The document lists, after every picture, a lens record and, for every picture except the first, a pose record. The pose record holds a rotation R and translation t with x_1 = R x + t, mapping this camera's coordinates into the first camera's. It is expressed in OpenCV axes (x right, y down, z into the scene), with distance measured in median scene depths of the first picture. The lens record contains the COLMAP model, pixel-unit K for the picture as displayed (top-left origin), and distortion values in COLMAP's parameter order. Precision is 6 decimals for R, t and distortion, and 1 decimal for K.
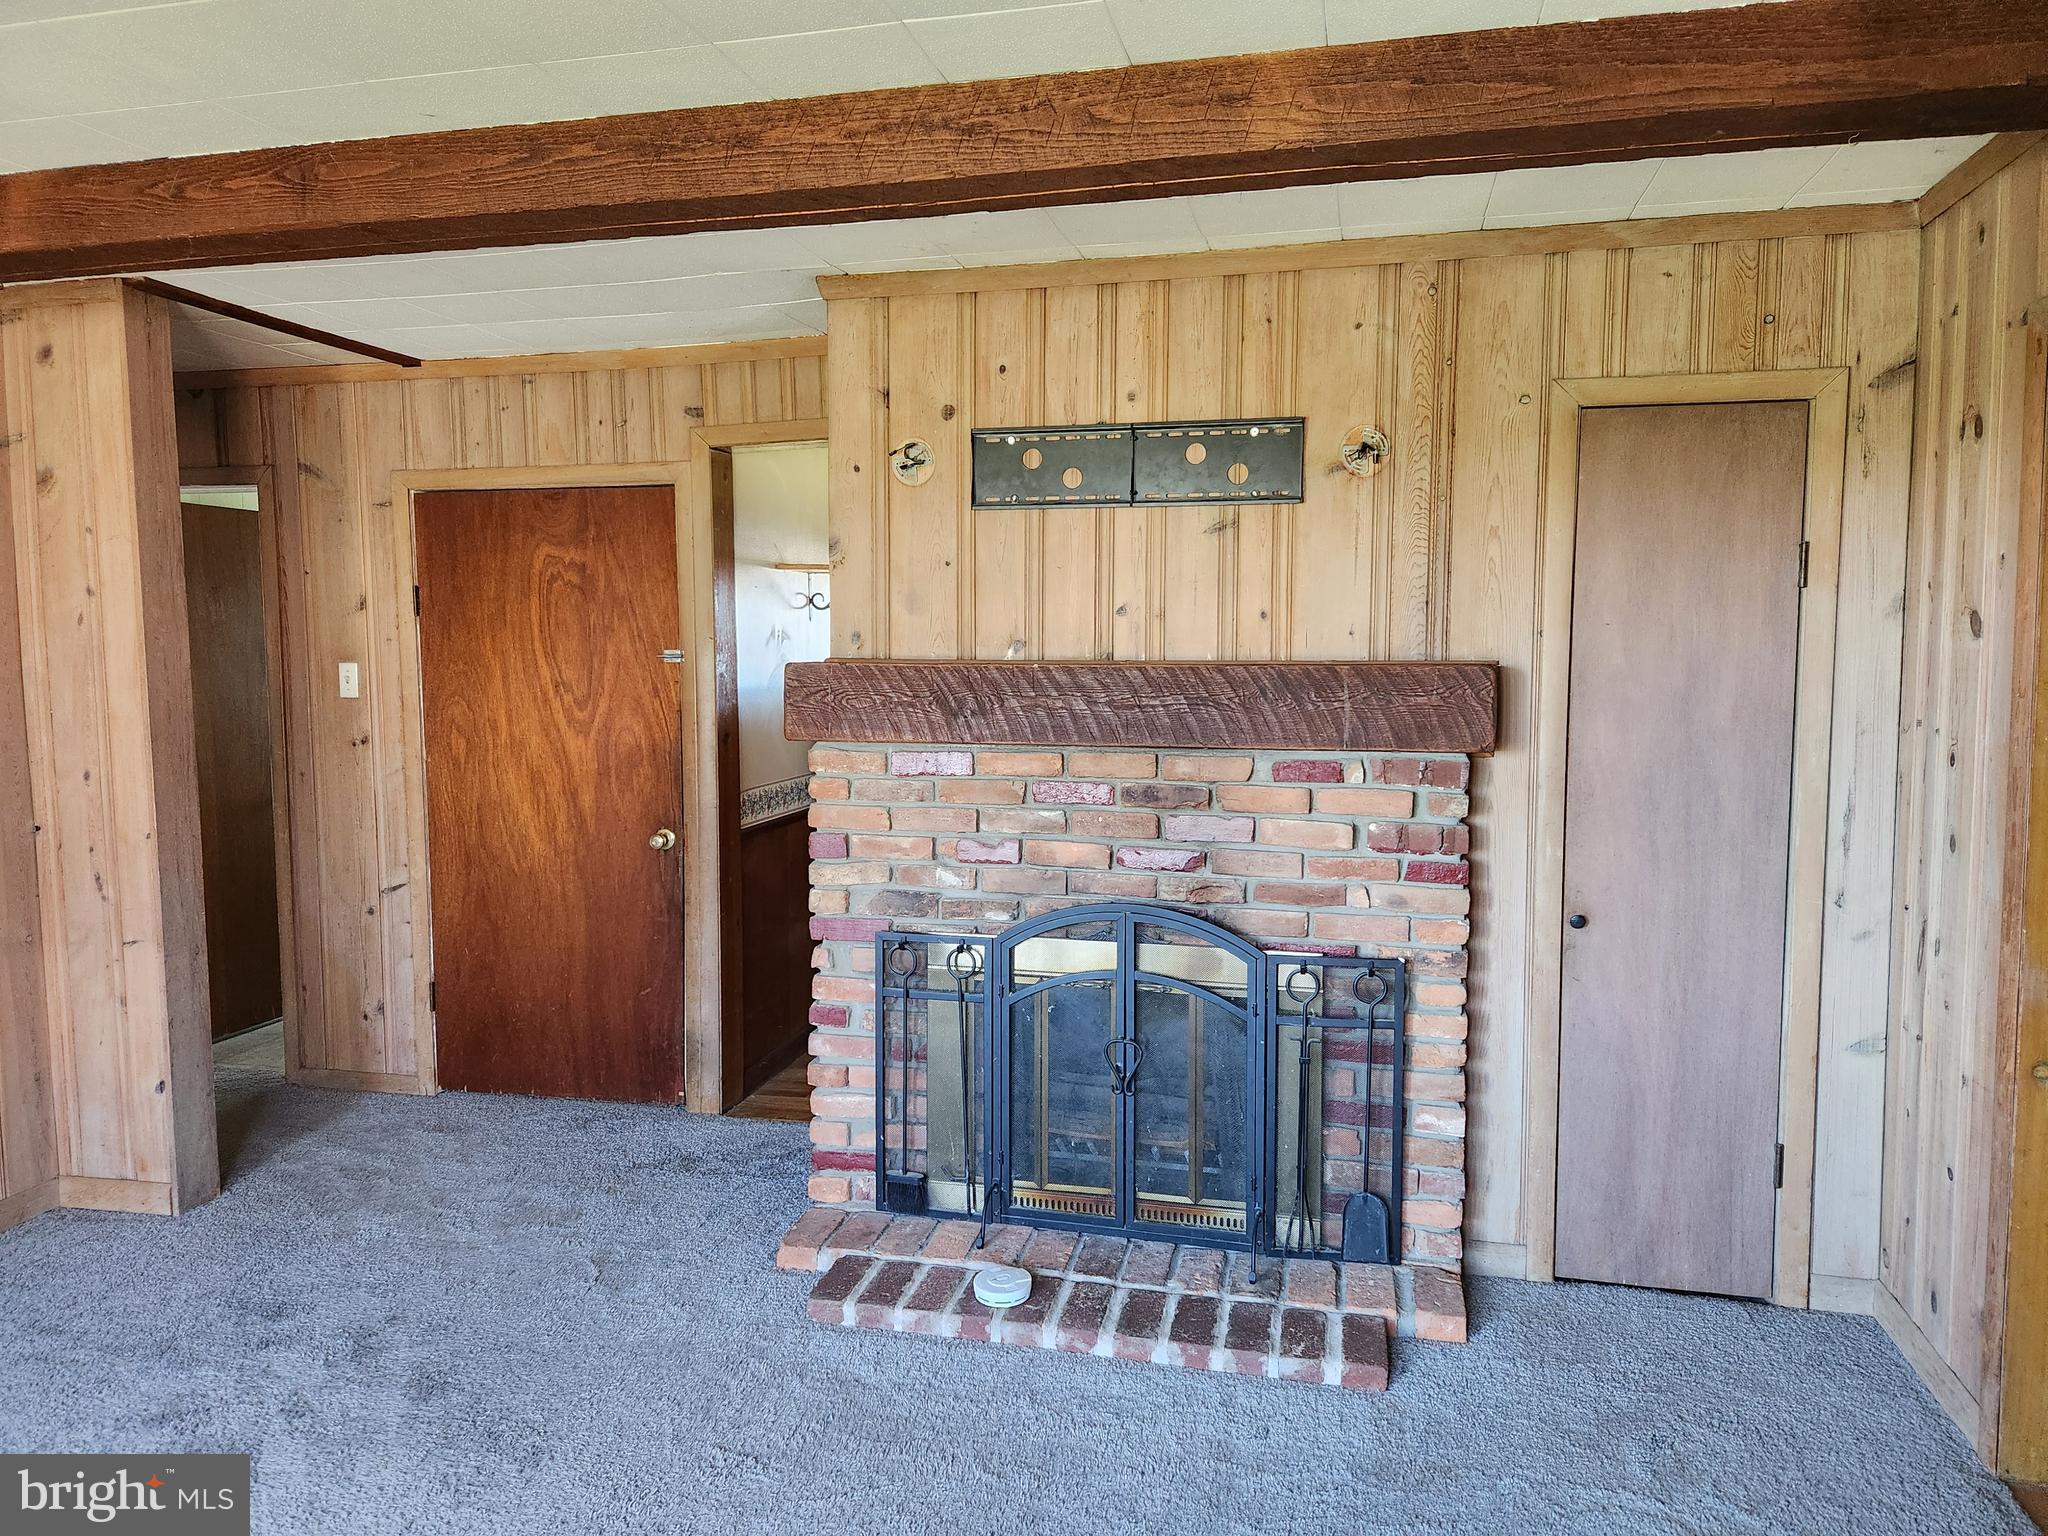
lens RADIAL K [[1367.7, 0, 1029.1], [0, 1367.7, 748.1], [0, 0, 1]] dist [0.093292, -0.094058]
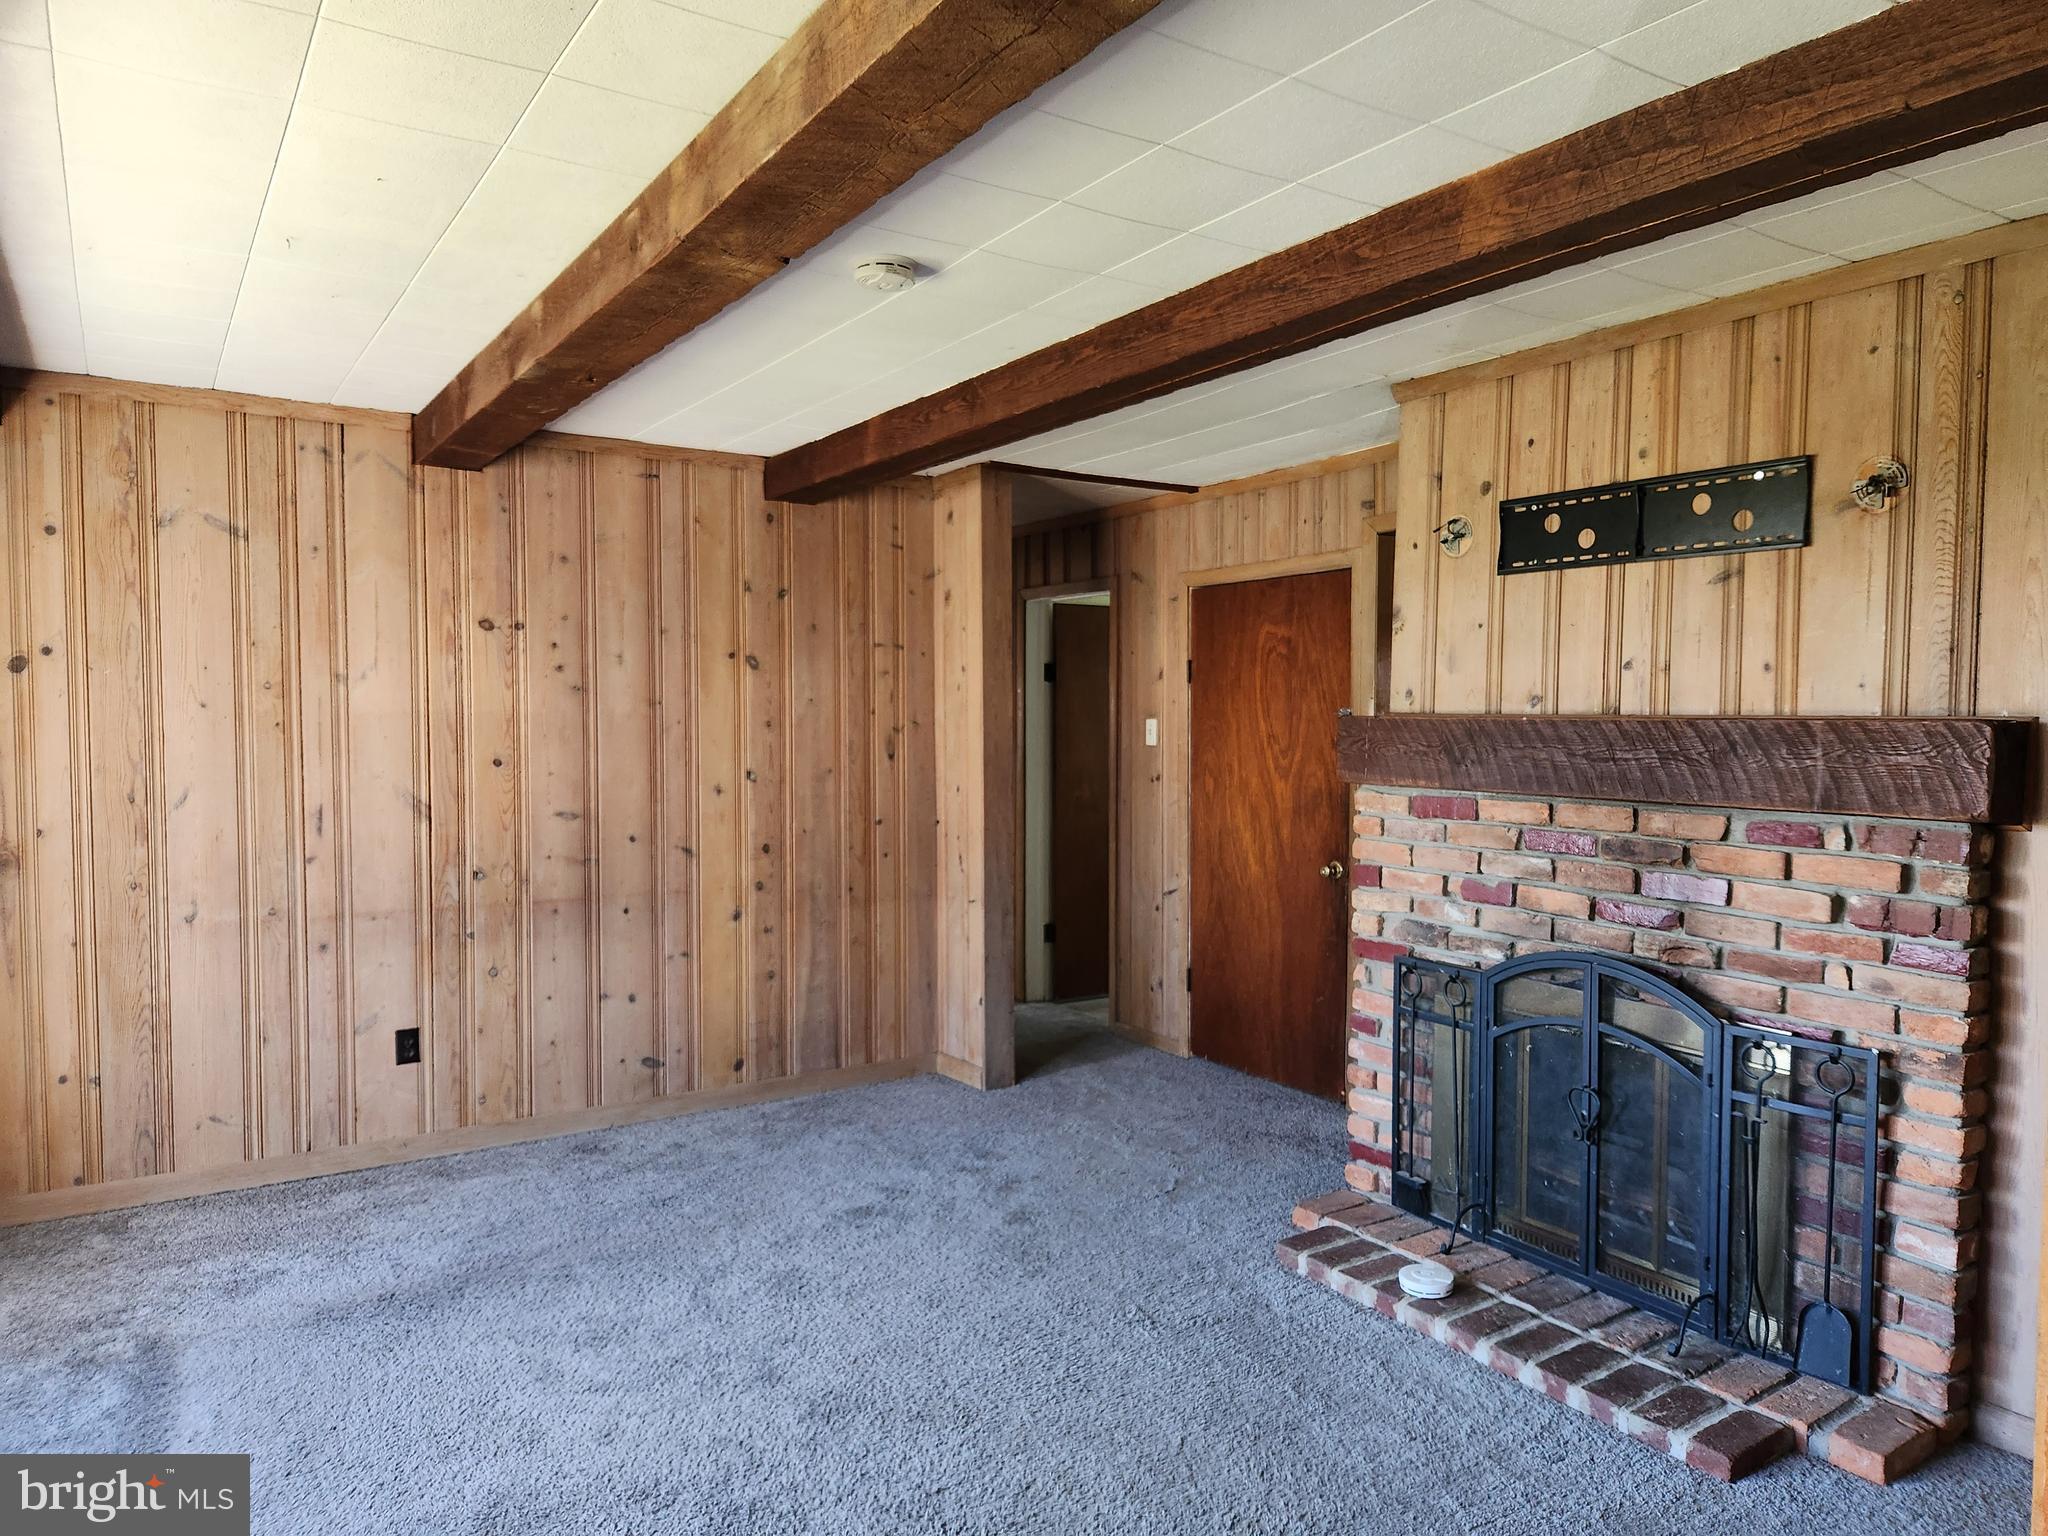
lens RADIAL K [[1344.1, 0, 1024.0], [0, 1344.1, 768.0], [0, 0, 1]] dist [0.063692, -0.054302]
pose [[0.729227, 0.033148, -0.683468, 0.440557], [-0.058140, 0.998216, -0.013620, 0.014374], [0.681797, 0.049669, 0.729853, -0.025467]]
